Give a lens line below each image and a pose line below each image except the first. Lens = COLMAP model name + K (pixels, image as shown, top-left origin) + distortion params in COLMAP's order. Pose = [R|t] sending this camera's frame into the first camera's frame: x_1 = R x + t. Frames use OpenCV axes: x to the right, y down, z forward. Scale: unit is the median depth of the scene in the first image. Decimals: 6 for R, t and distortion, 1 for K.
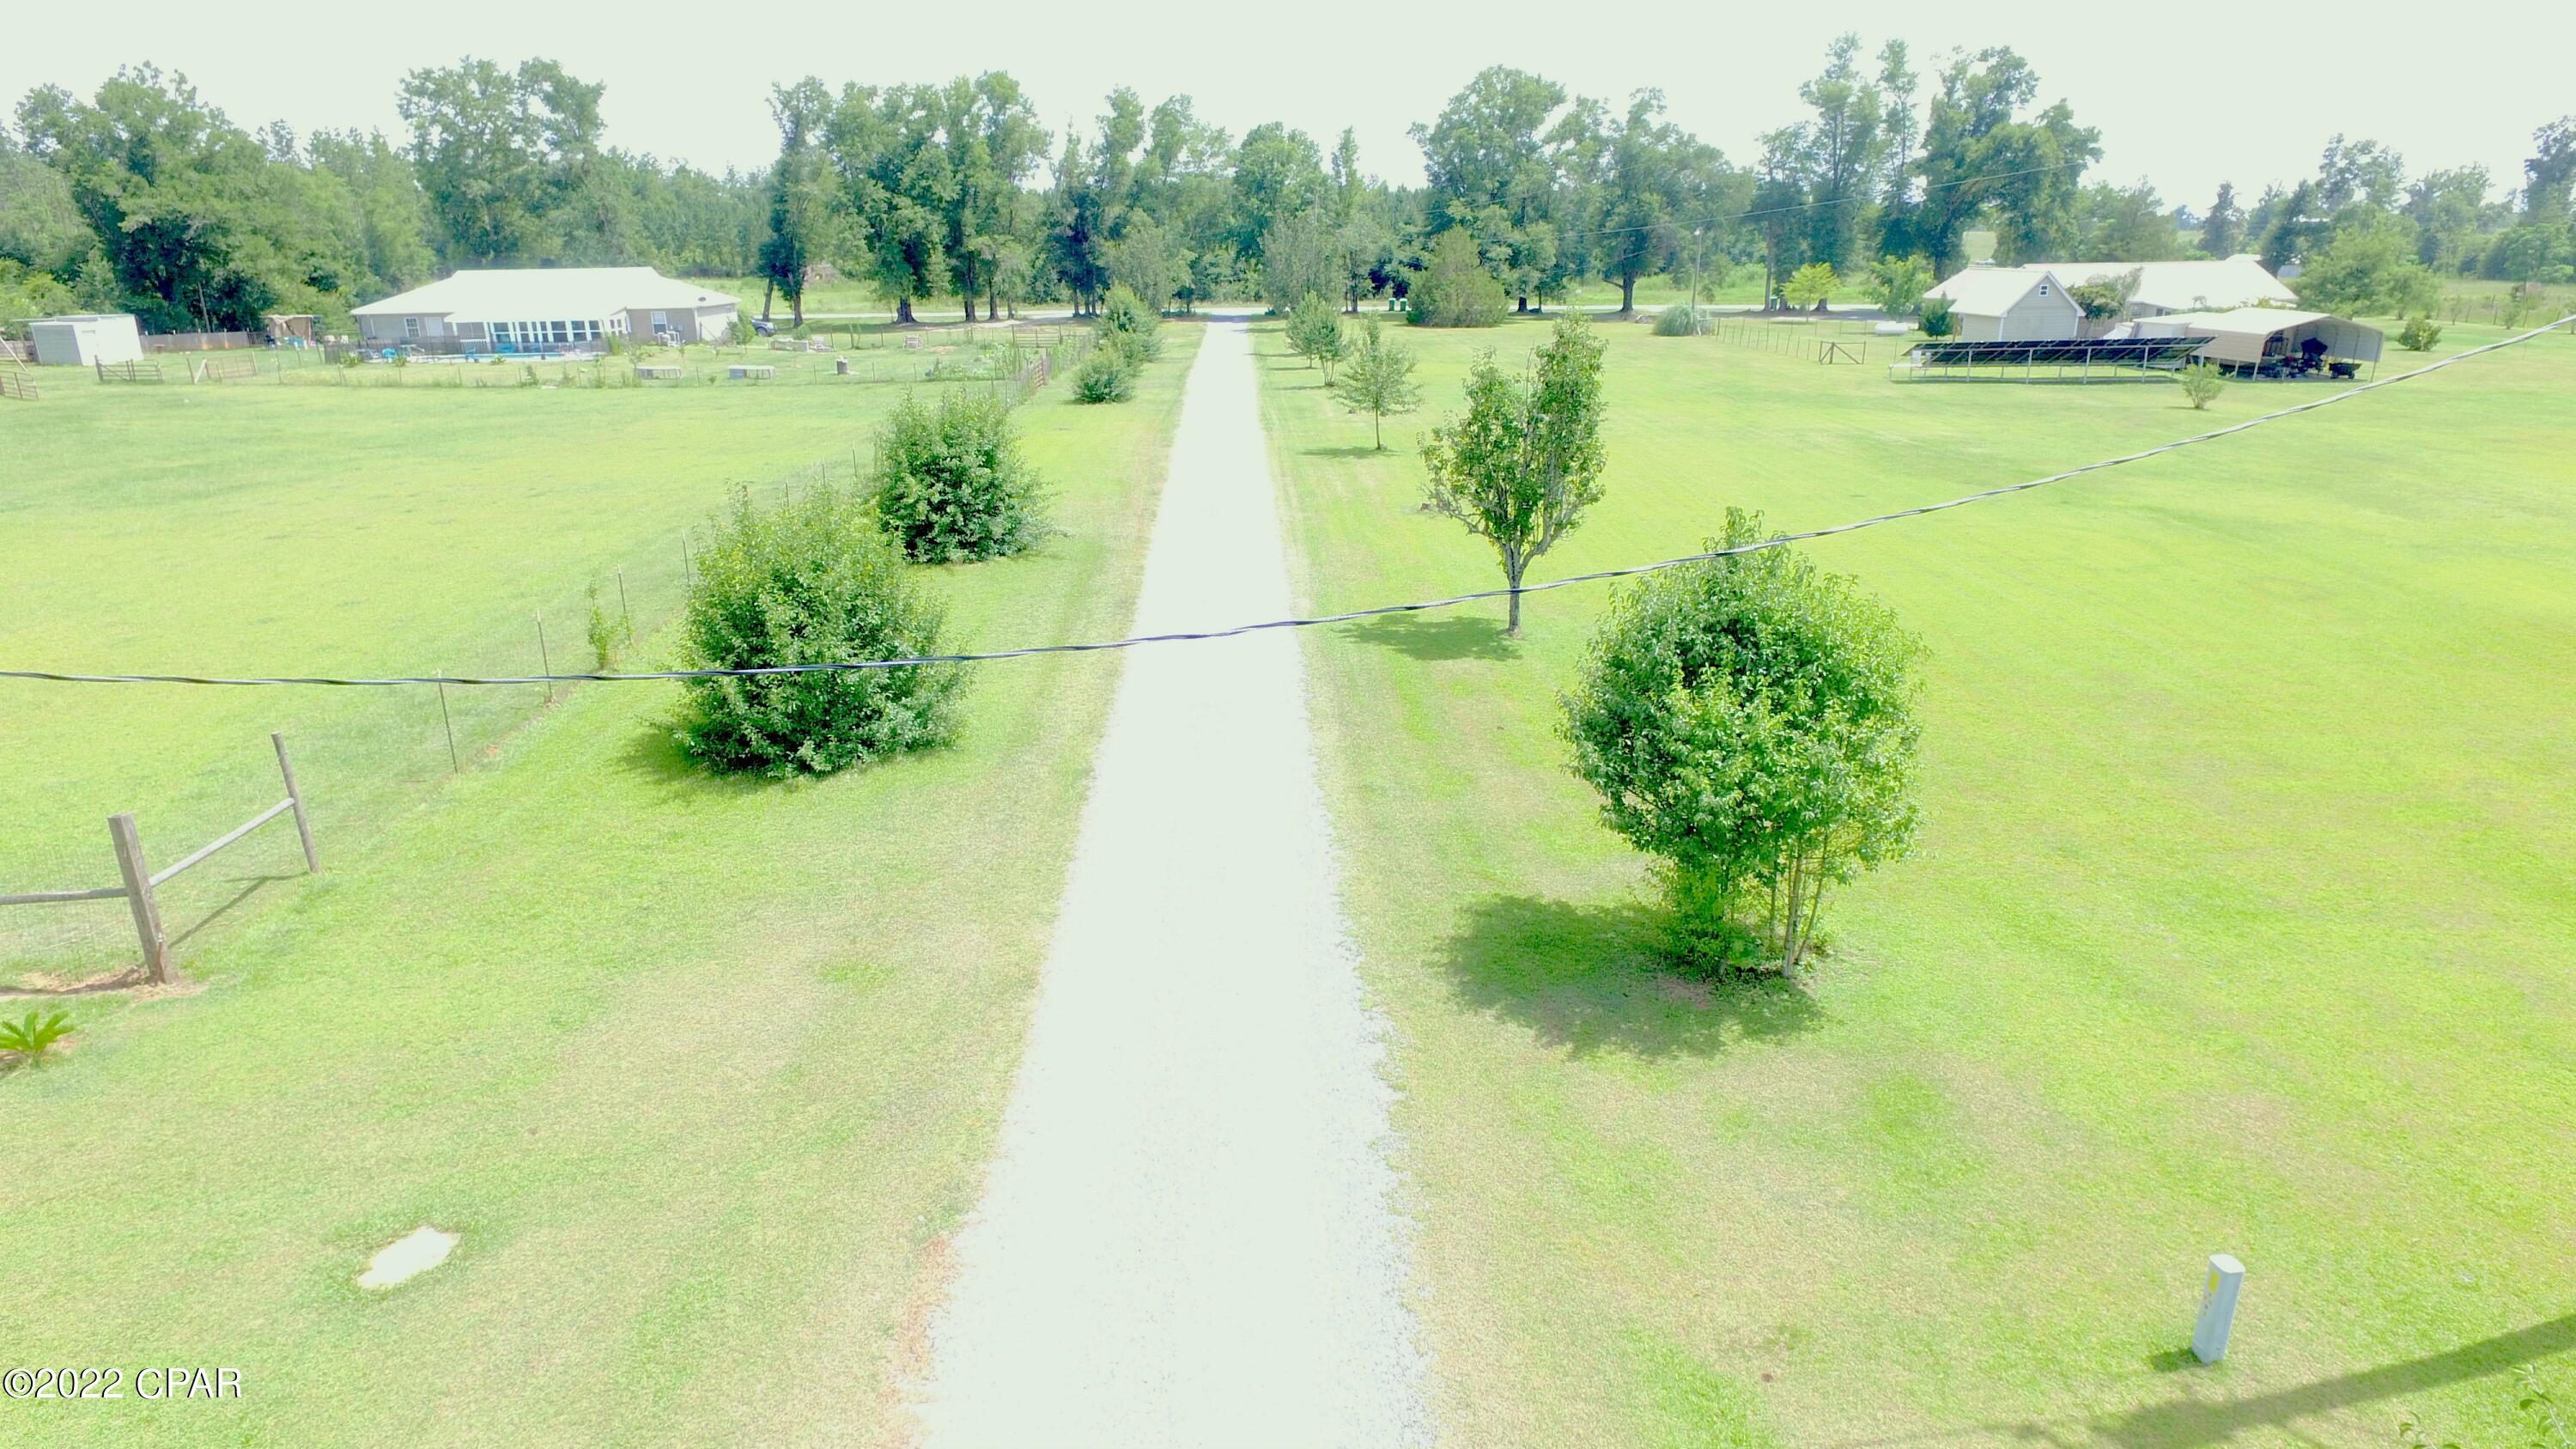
lens RADIAL K [[1499.8, 0, 1288.6], [0, 1499.8, 726.8], [0, 0, 1]] dist [-0.010760, 0.010091]
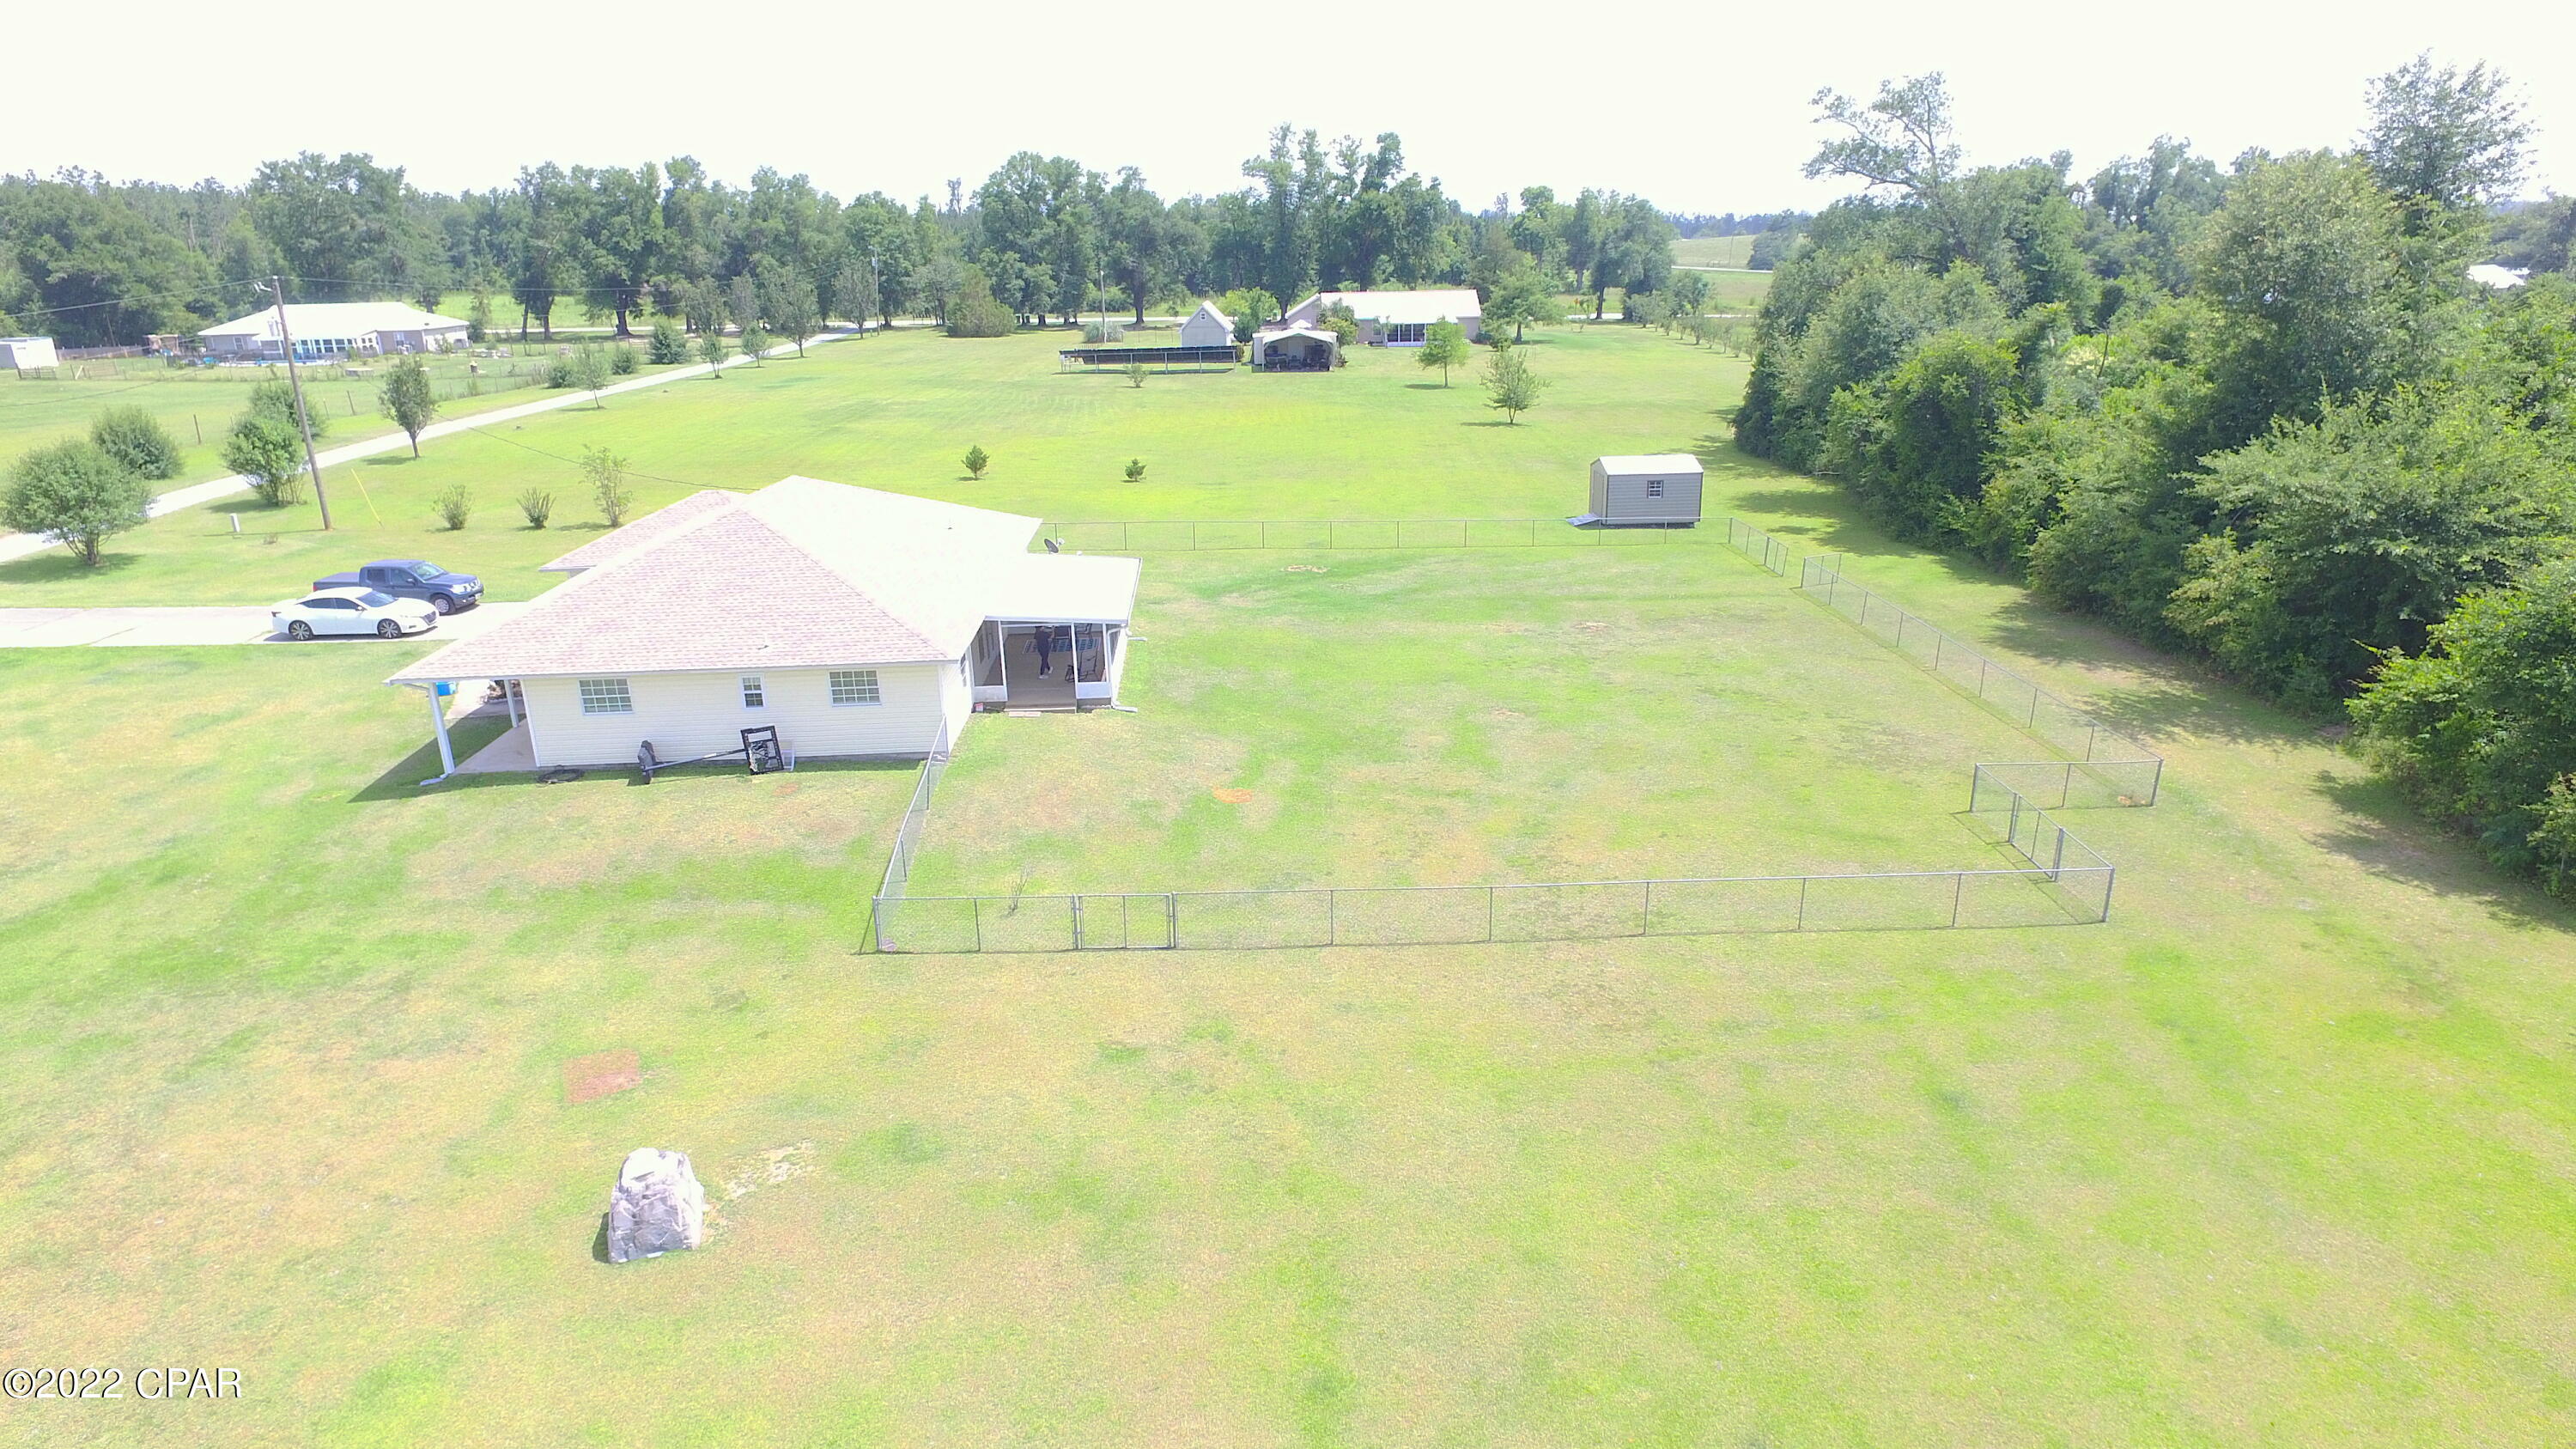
lens RADIAL K [[1499.8, 0, 1291.7], [0, 1499.8, 727.0], [0, 0, 1]] dist [-0.010760, 0.010091]
pose [[0.999850, -0.001412, -0.017239, 0.483278], [0.001466, 0.999994, 0.003126, 0.115010], [0.017234, -0.003151, 0.999847, -0.480960]]
